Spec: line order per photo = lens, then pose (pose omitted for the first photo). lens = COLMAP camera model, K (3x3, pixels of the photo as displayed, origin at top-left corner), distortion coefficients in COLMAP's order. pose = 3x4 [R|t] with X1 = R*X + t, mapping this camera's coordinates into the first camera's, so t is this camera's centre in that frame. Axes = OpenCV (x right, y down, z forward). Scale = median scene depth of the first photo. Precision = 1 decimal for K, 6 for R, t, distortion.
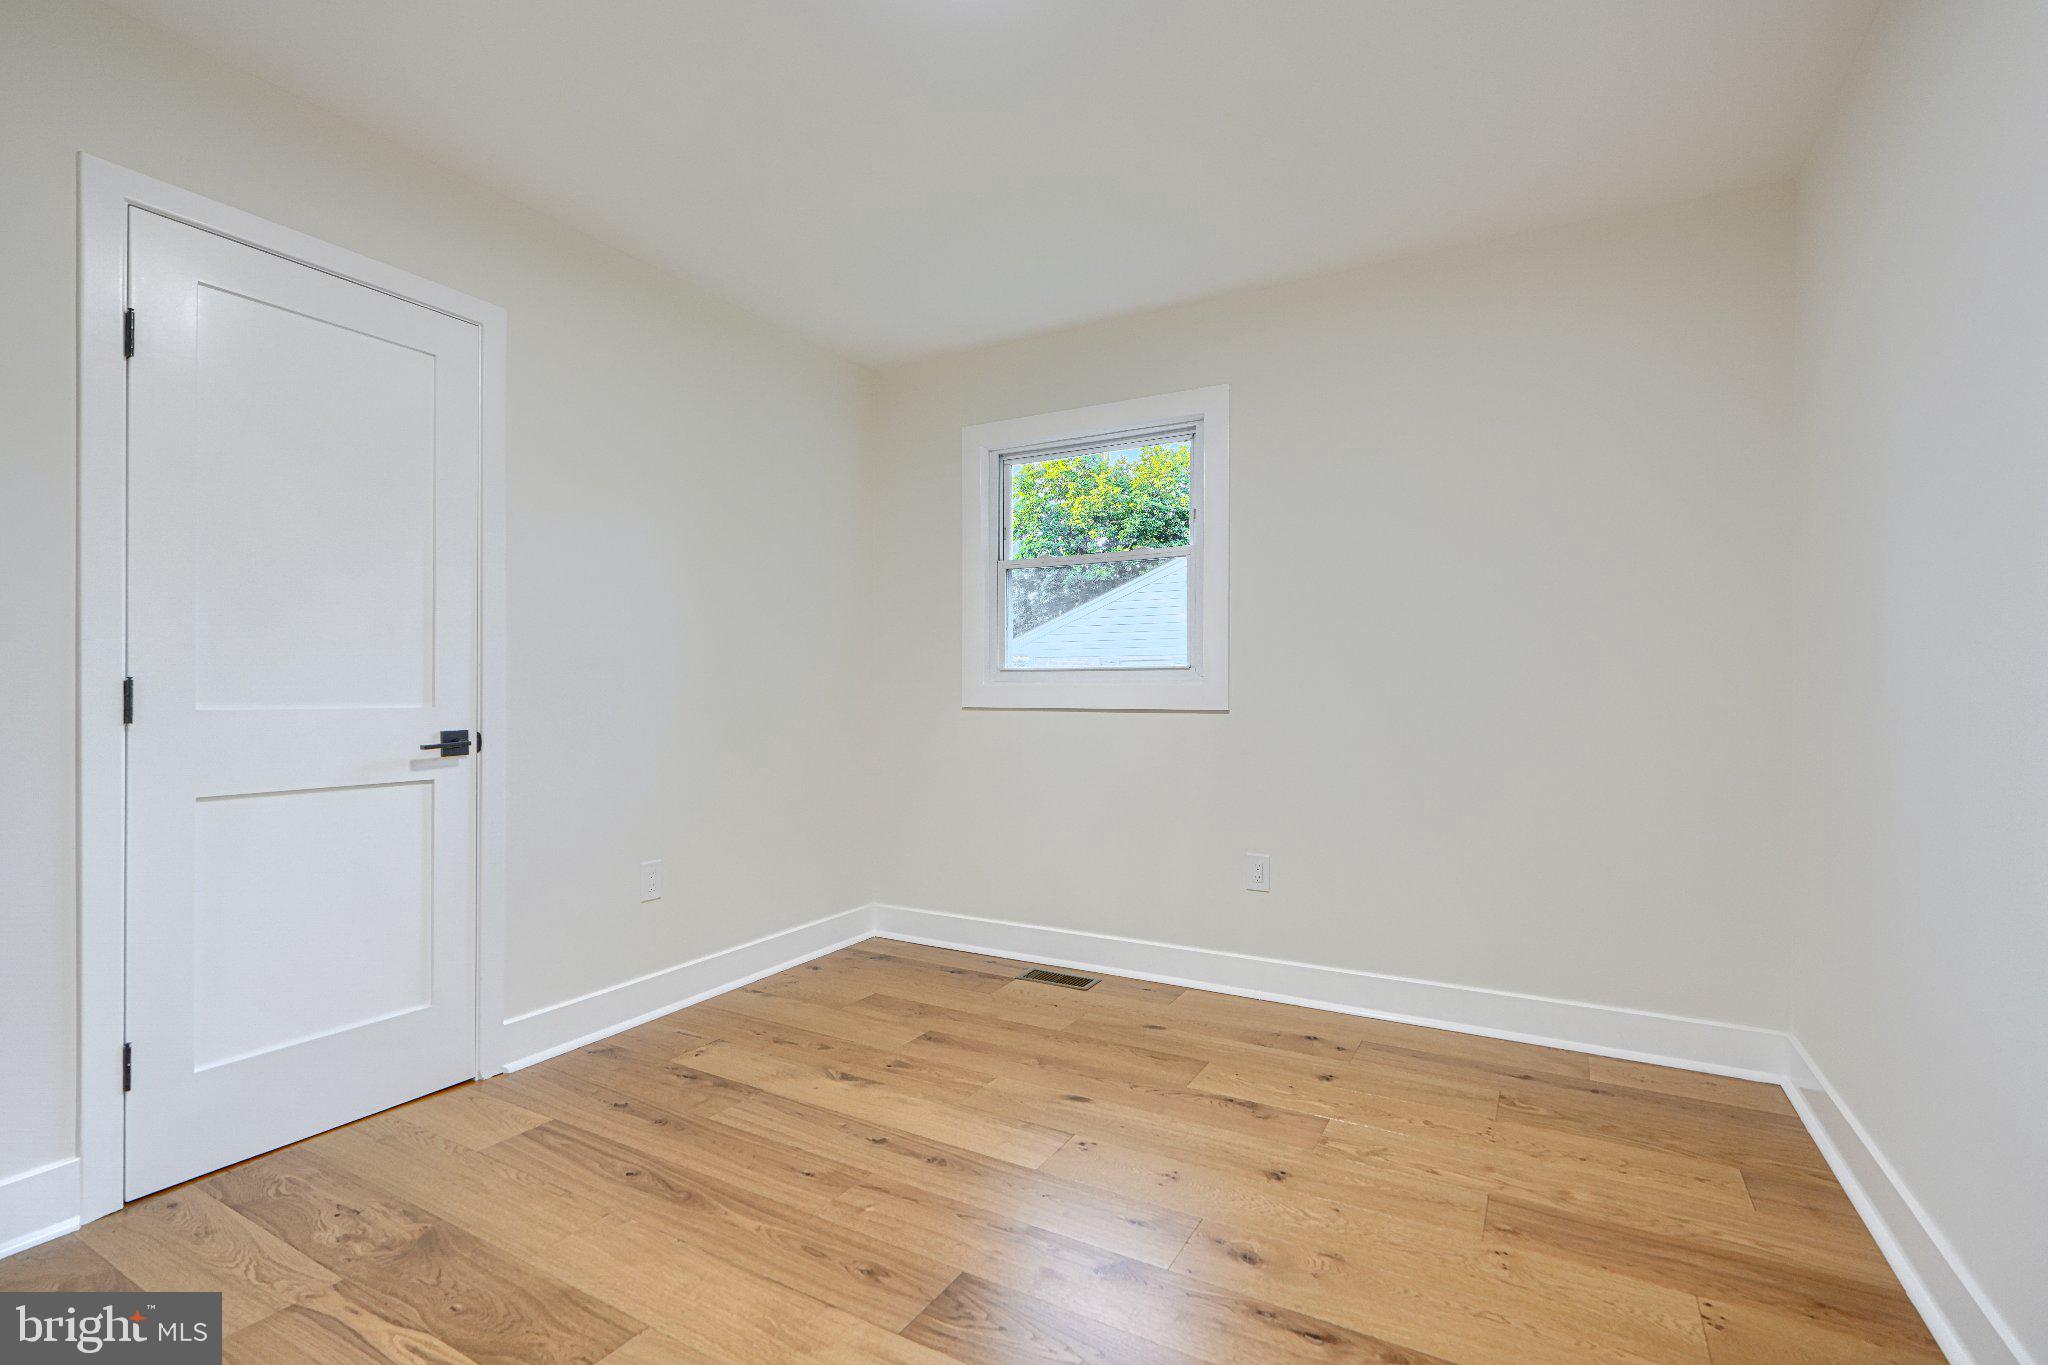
lens RADIAL K [[942.5, 0, 1024.0], [0, 942.5, 682.5], [0, 0, 1]] dist [0.001716, 0.000037]
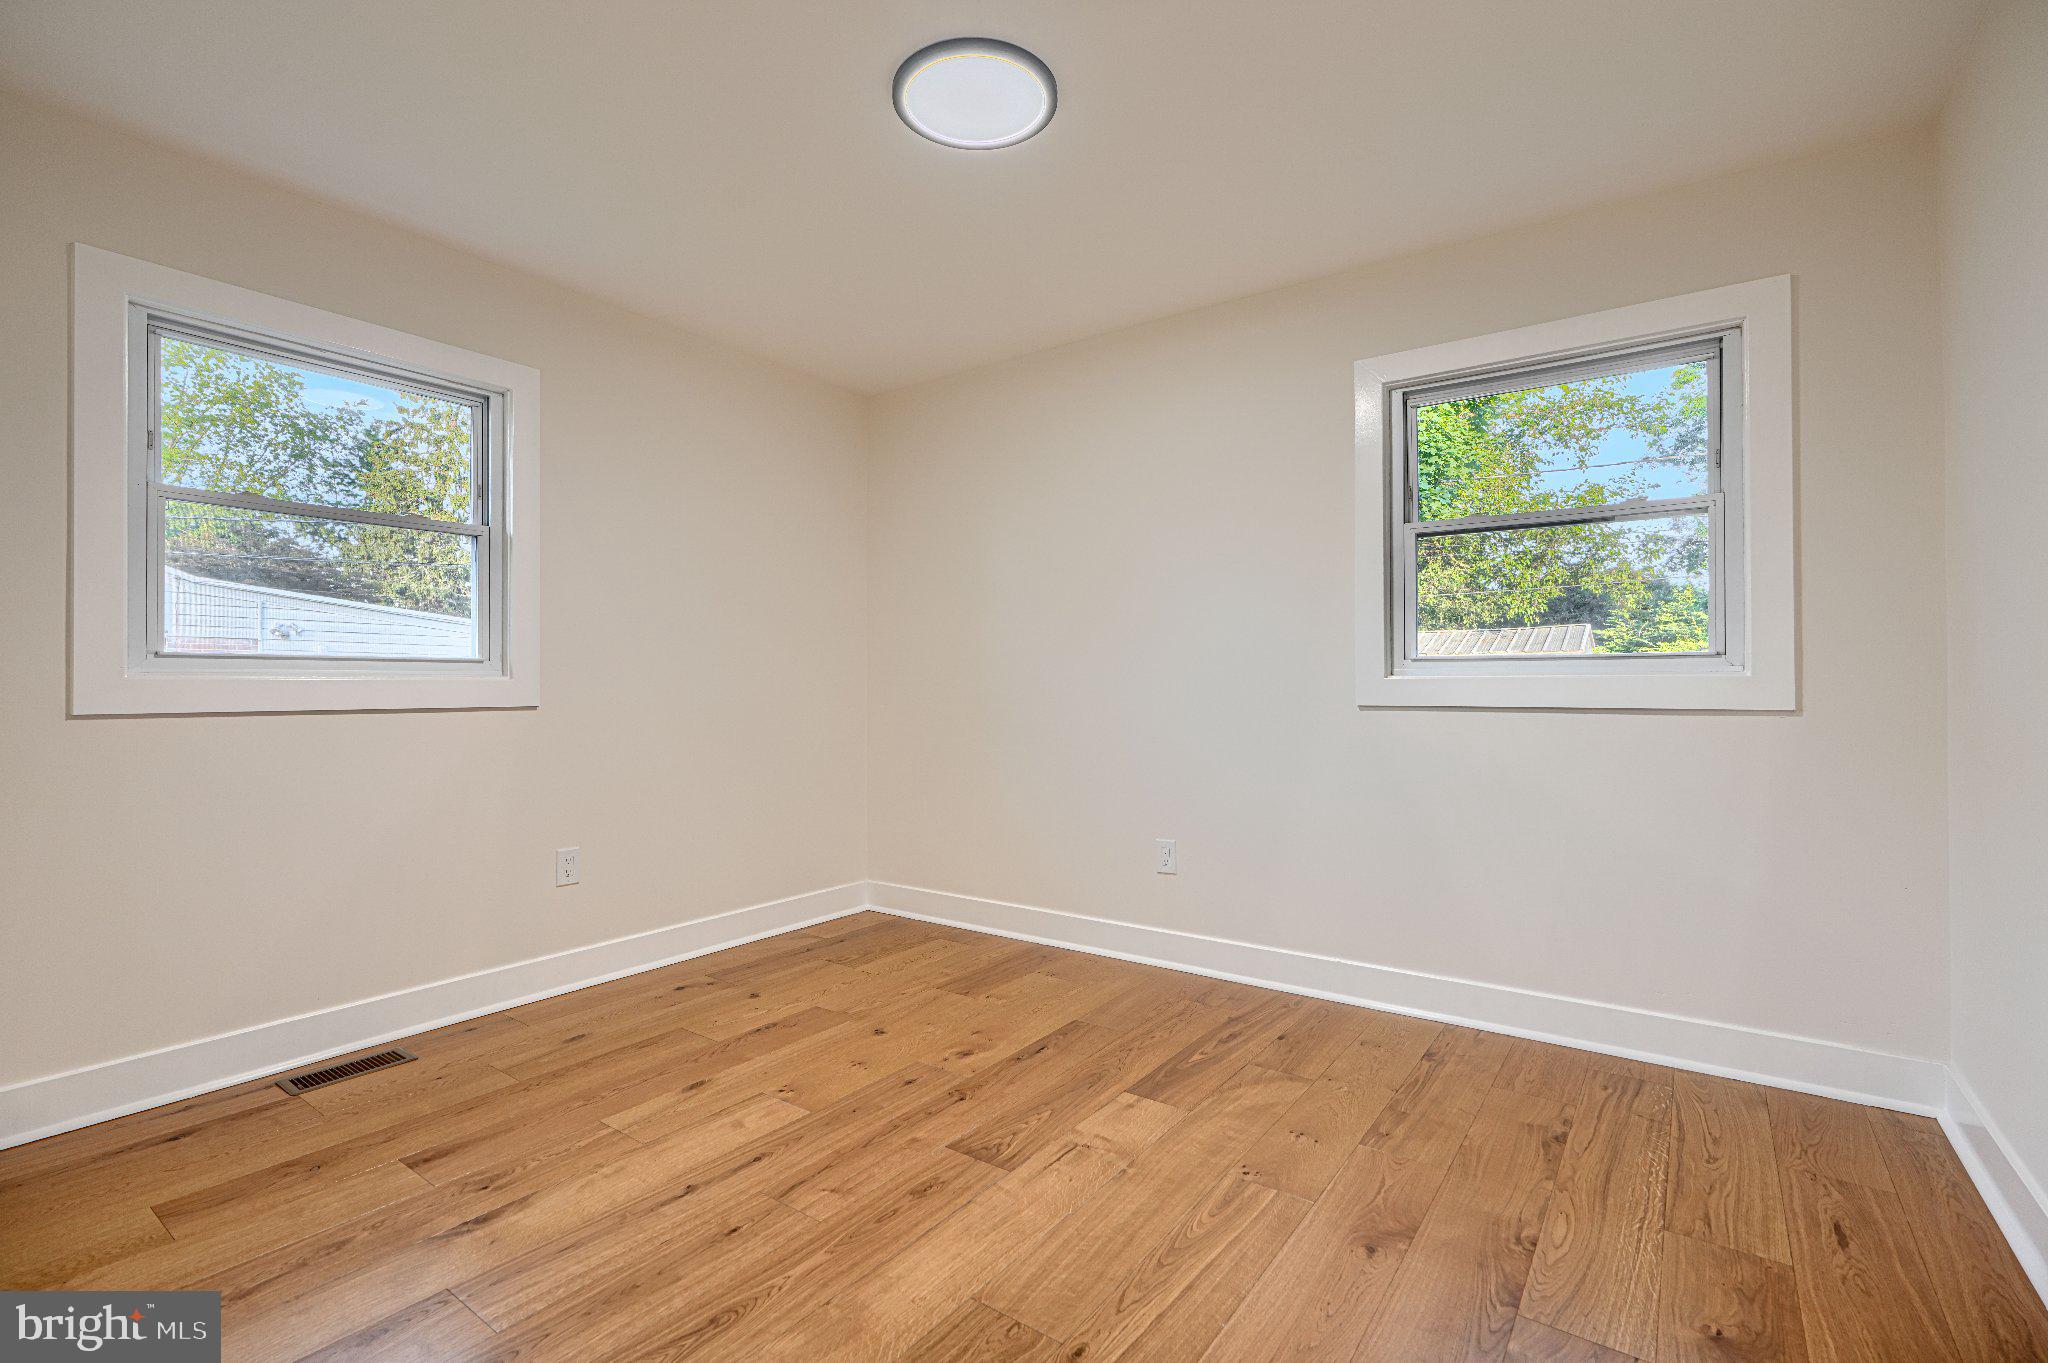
lens RADIAL K [[942.5, 0, 1024.0], [0, 942.5, 681.5], [0, 0, 1]] dist [0.001716, 0.000037]
pose [[0.086419, 0.006831, 0.996235, -0.831779], [-0.007127, 0.999955, -0.006238, 0.006888], [-0.996233, -0.006561, 0.086464, 0.499551]]
